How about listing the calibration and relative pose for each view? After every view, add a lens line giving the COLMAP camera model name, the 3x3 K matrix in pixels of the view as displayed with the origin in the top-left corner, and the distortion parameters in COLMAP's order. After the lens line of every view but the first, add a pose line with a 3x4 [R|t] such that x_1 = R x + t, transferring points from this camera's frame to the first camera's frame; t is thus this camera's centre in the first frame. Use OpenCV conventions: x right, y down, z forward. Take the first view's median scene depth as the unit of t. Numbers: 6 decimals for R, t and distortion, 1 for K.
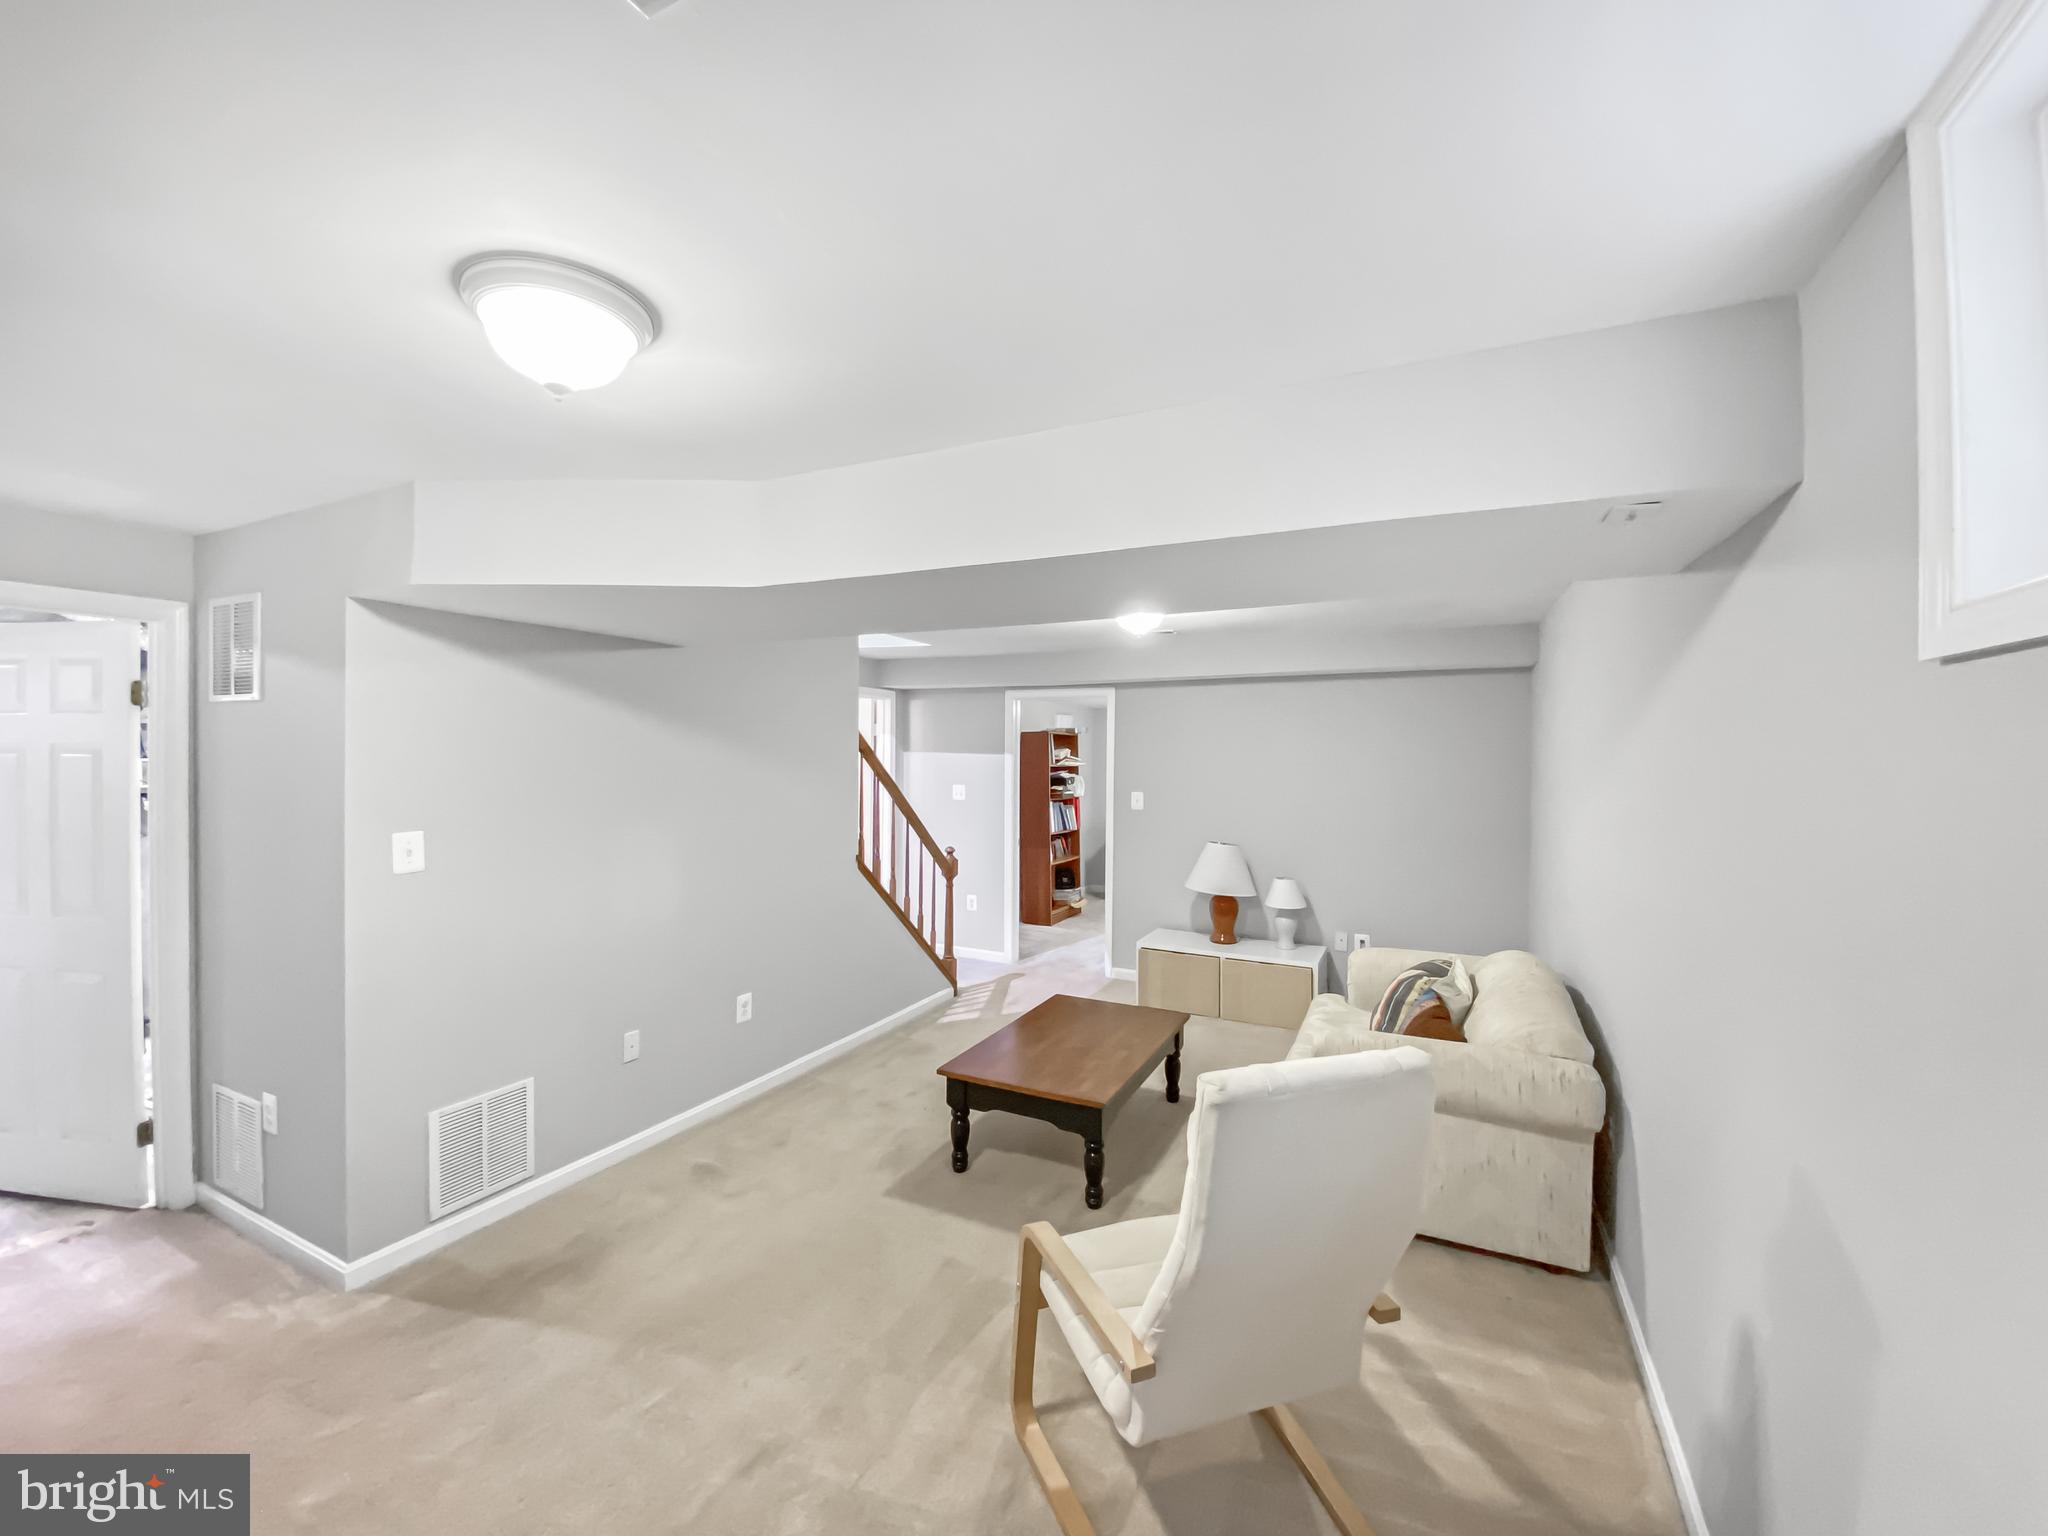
lens RADIAL K [[828.3, 0, 1024.0], [0, 828.3, 768.0], [0, 0, 1]] dist [0.001381, -0.019259]
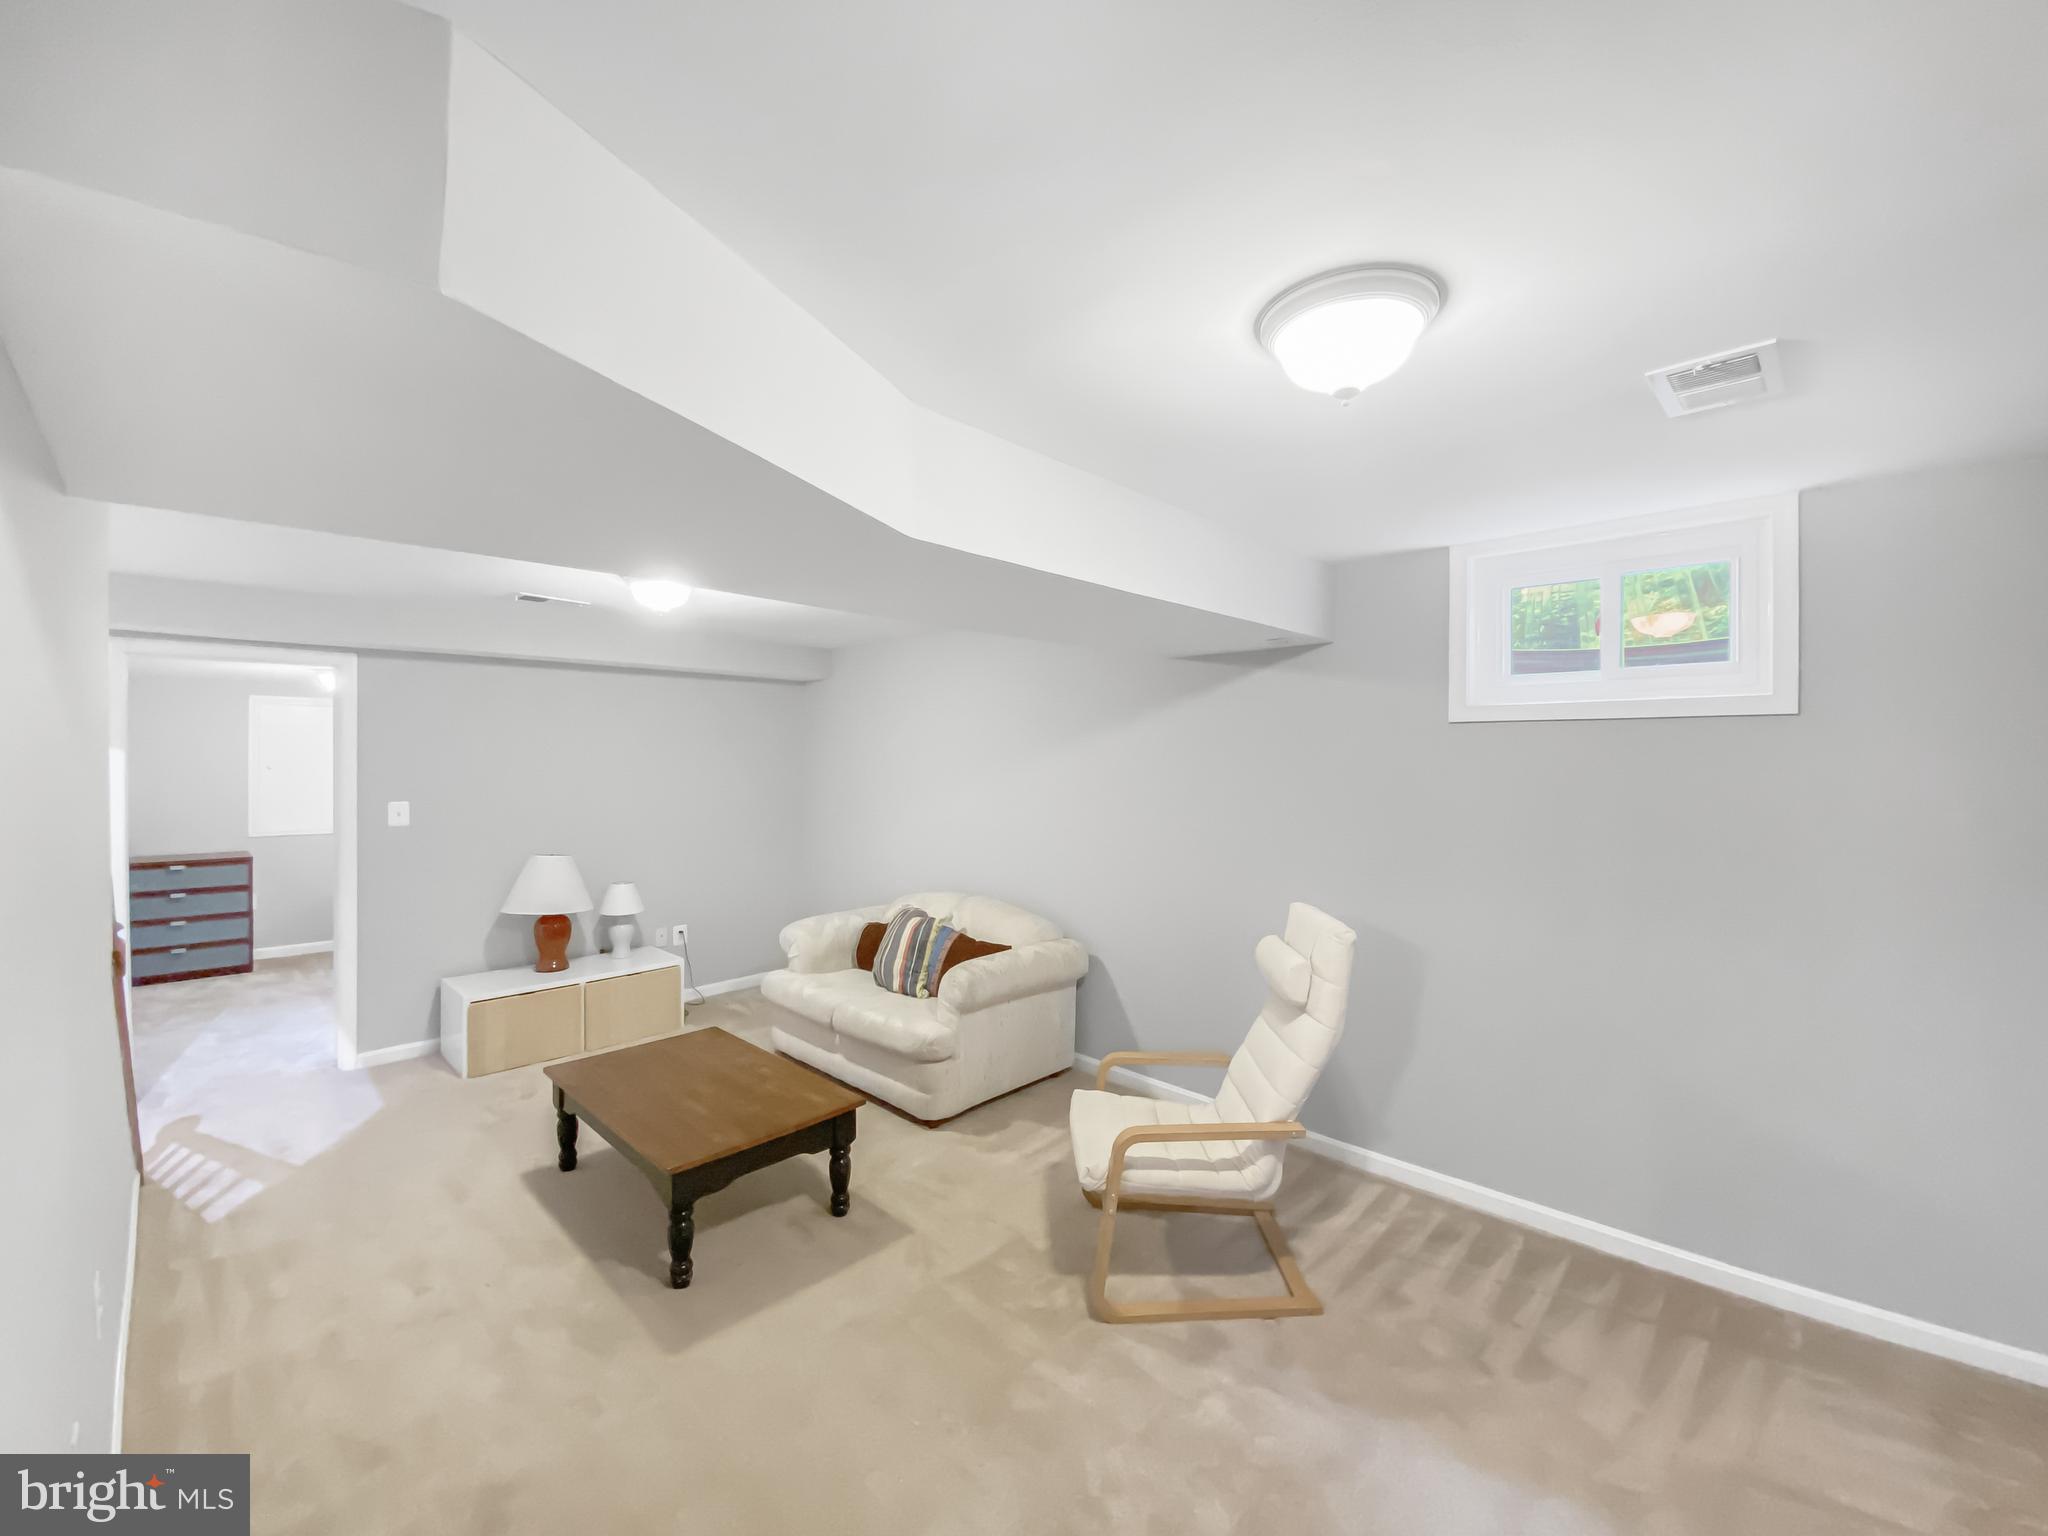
lens RADIAL K [[828.3, 0, 1024.0], [0, 828.3, 768.0], [0, 0, 1]] dist [0.001381, -0.019259]
pose [[0.283036, -0.019908, 0.958903, -0.451088], [0.013638, 0.999767, 0.016731, -0.006145], [-0.959012, 0.008342, 0.283242, 0.295170]]
